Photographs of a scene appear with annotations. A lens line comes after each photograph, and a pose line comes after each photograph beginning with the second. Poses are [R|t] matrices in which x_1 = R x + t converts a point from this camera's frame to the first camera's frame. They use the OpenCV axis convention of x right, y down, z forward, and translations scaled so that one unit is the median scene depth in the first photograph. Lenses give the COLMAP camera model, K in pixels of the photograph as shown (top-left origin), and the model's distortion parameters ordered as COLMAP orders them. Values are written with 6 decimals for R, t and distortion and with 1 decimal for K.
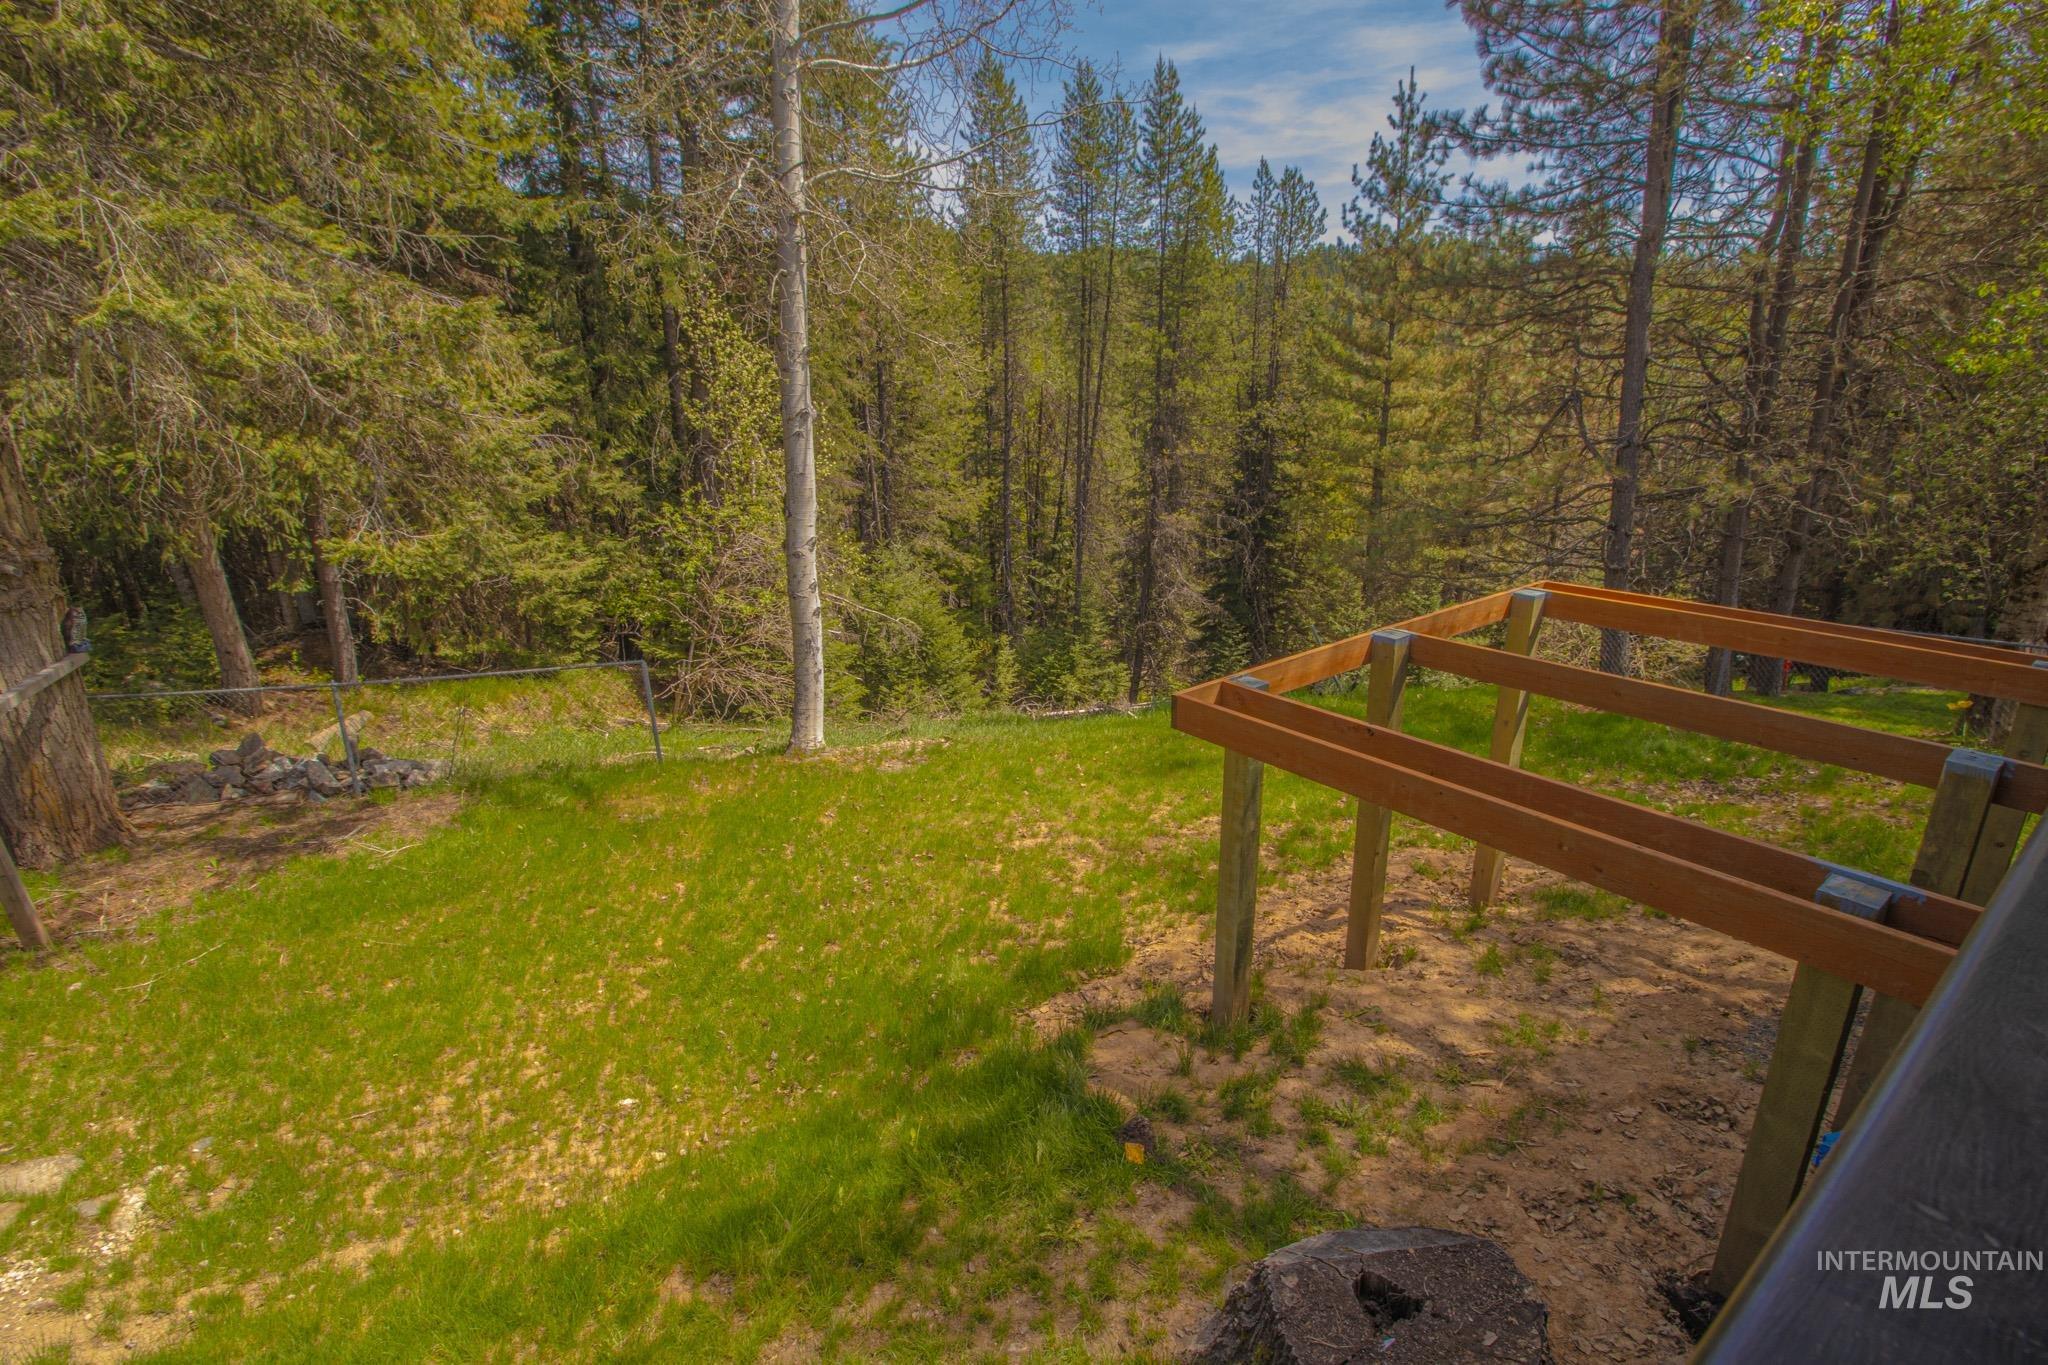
lens RADIAL K [[949.7, 0, 1024.2], [0, 949.7, 680.8], [0, 0, 1]] dist [-0.000697, -0.012333]
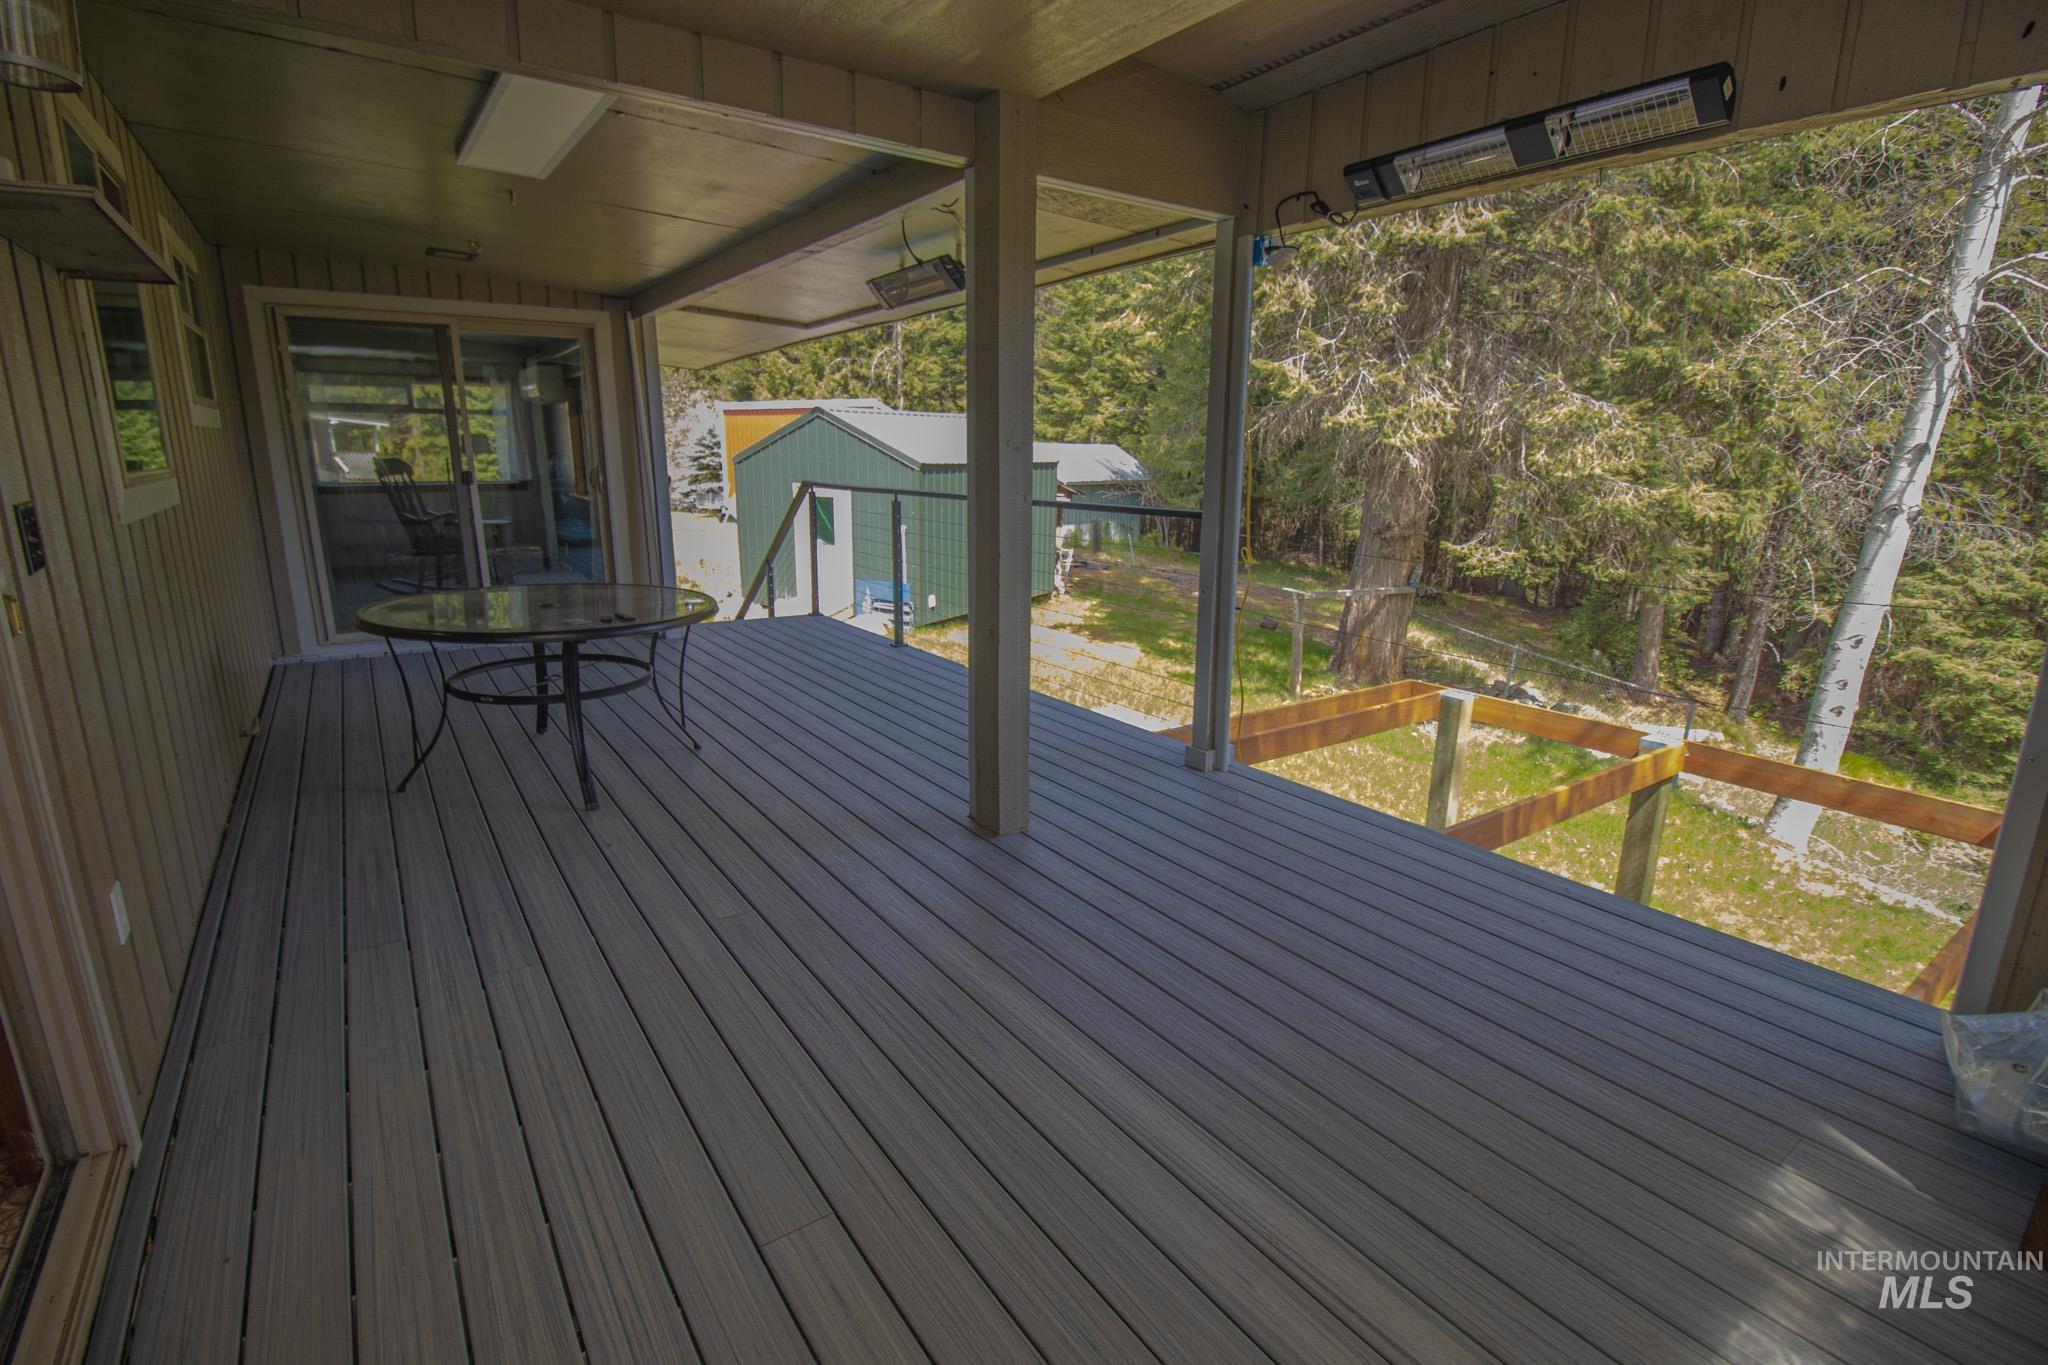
lens RADIAL K [[949.7, 0, 1004.3], [0, 949.7, 677.6], [0, 0, 1]] dist [-0.000697, -0.012333]
pose [[-0.049177, 0.260096, -0.964330, 0.876973], [-0.324680, 0.908898, 0.261702, -0.093388], [0.944545, 0.325968, 0.039751, 0.190556]]
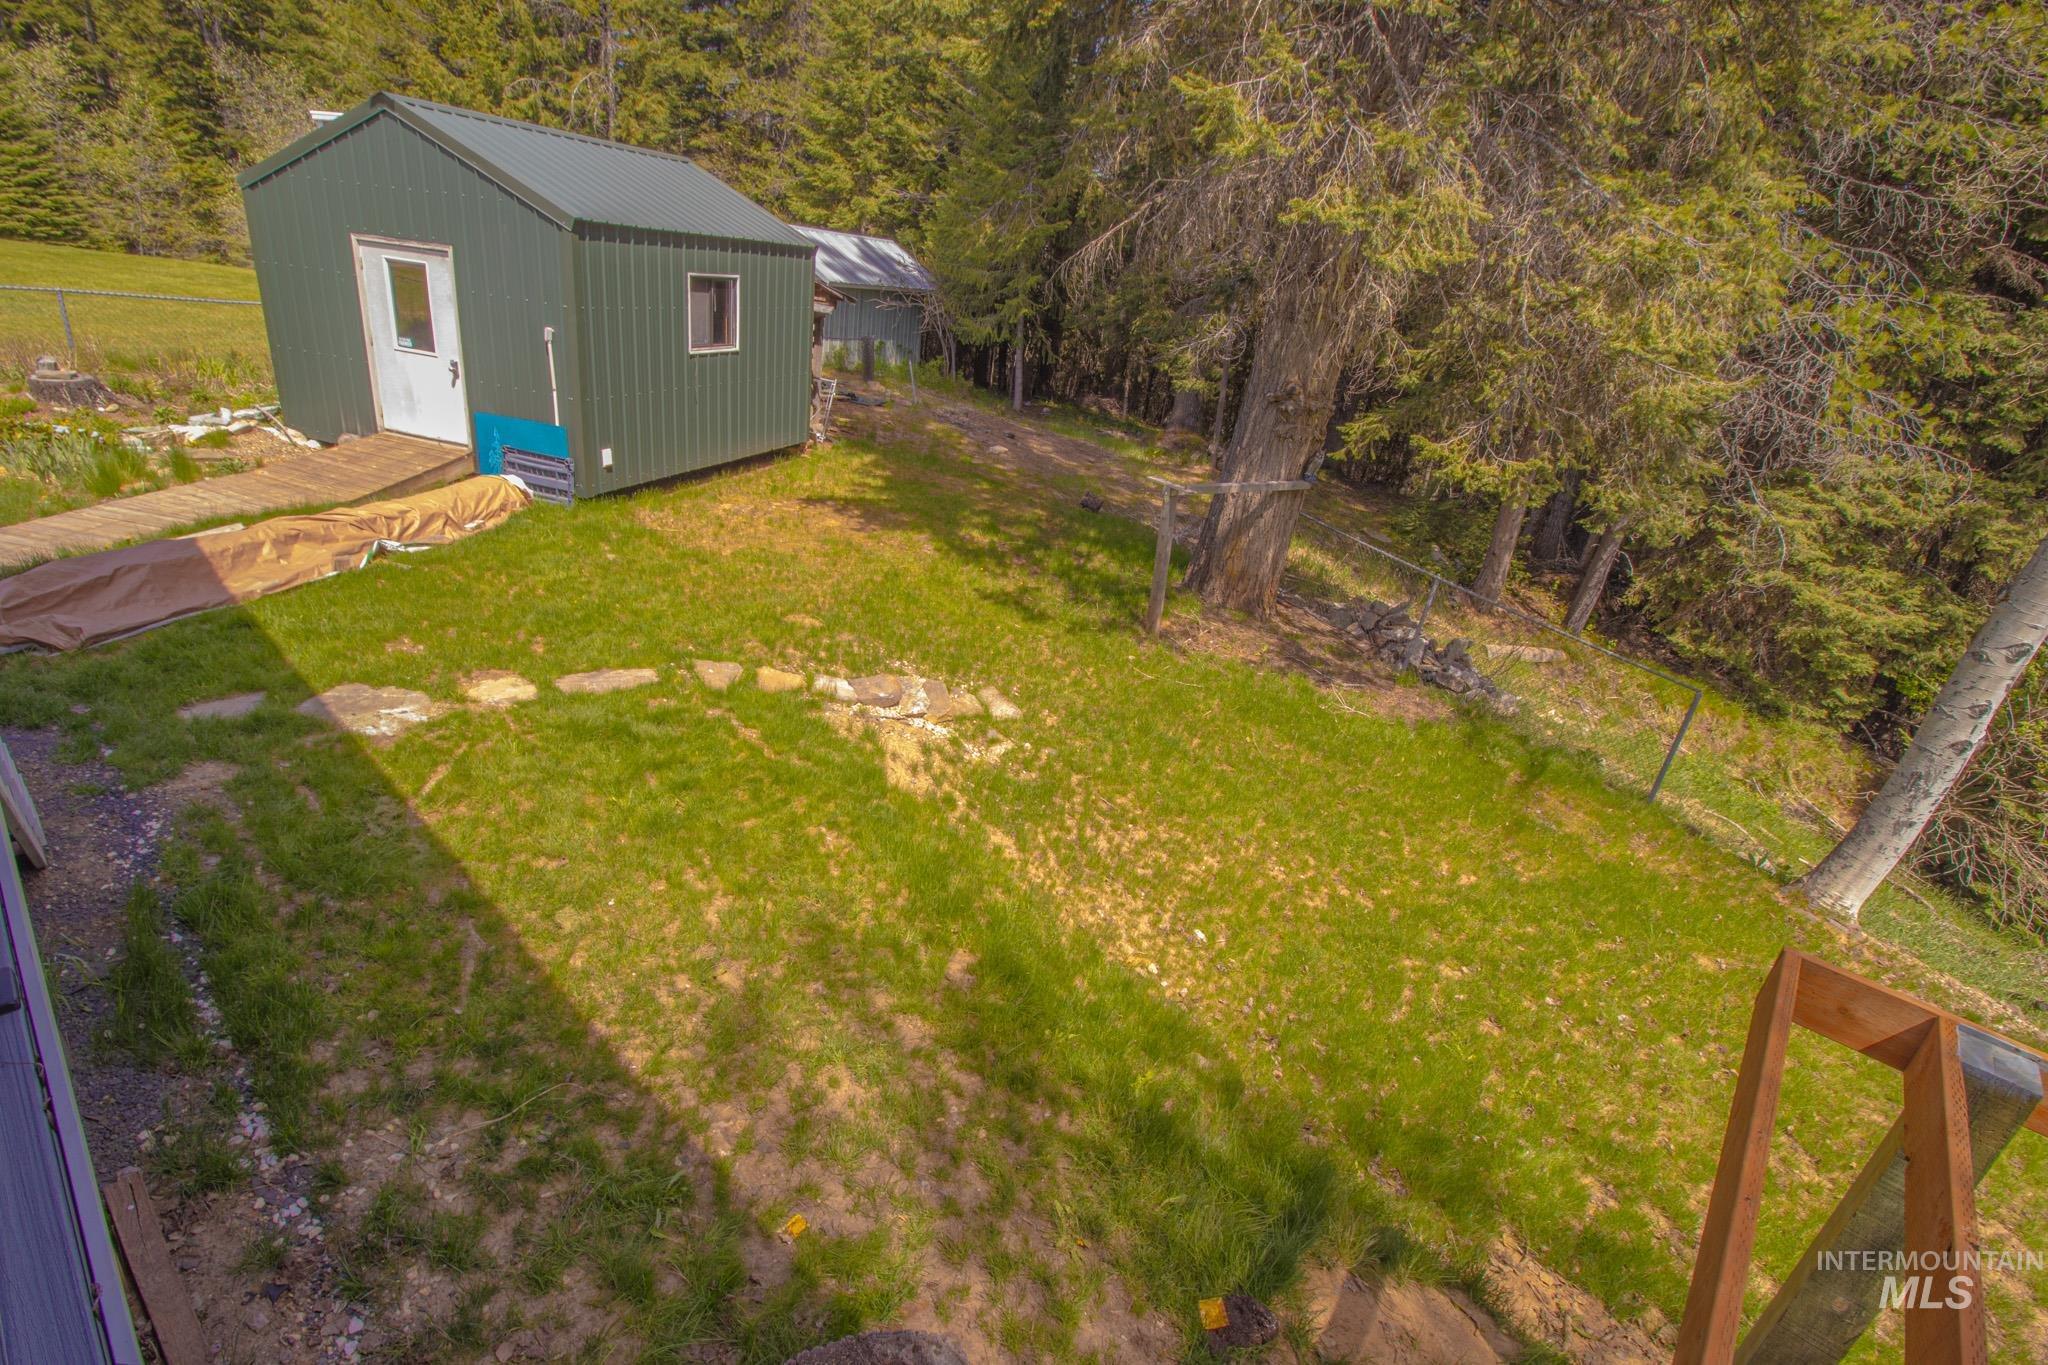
lens RADIAL K [[949.7, 0, 1011.5], [0, 949.7, 681.8], [0, 0, 1]] dist [-0.000697, -0.012333]
pose [[0.181094, 0.435117, -0.881974, 0.262236], [-0.421849, 0.844478, 0.330001, -0.055396], [0.888396, 0.312299, 0.336484, 0.217083]]
